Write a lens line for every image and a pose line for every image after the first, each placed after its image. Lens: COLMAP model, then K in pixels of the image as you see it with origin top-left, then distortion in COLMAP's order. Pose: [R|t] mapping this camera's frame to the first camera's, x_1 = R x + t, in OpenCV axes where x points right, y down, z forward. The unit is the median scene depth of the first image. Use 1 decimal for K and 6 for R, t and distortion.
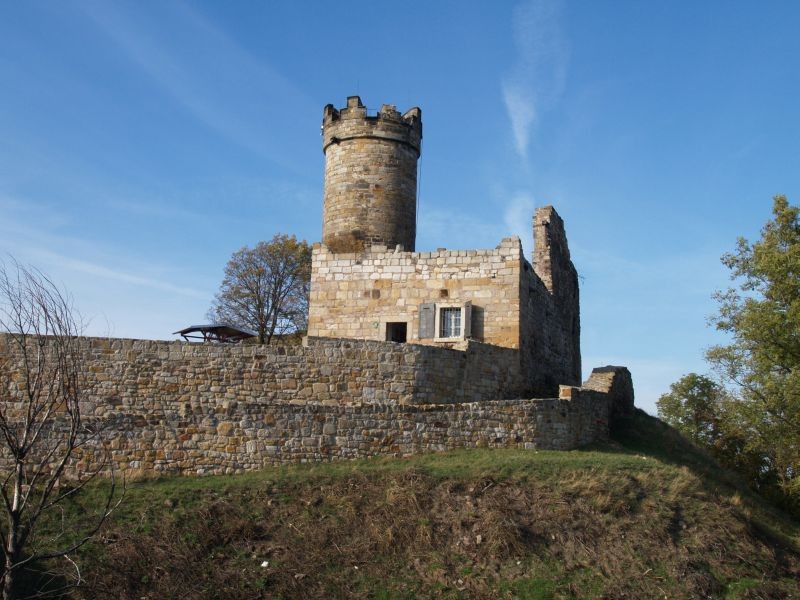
lens RADIAL K [[946.0, 0, 400.0], [0, 946.0, 300.0], [0, 0, 1]] dist [-0.142114, -0.003997]
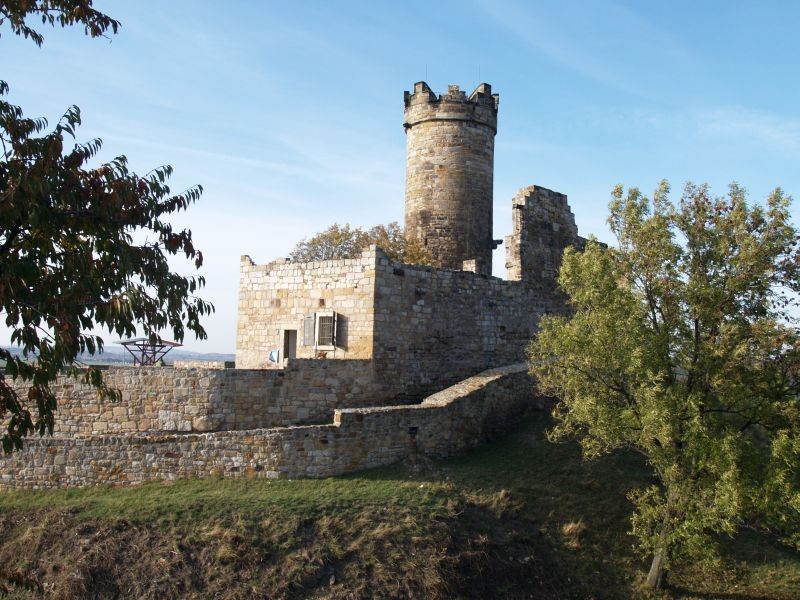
lens RADIAL K [[839.1, 0, 400.0], [0, 839.1, 300.0], [0, 0, 1]] dist [-0.116070, 0.026391]
pose [[0.910824, -0.030456, -0.411670, 0.546801], [0.067535, 0.994831, 0.075824, -0.080406], [0.407233, -0.096865, 0.908173, 0.206950]]
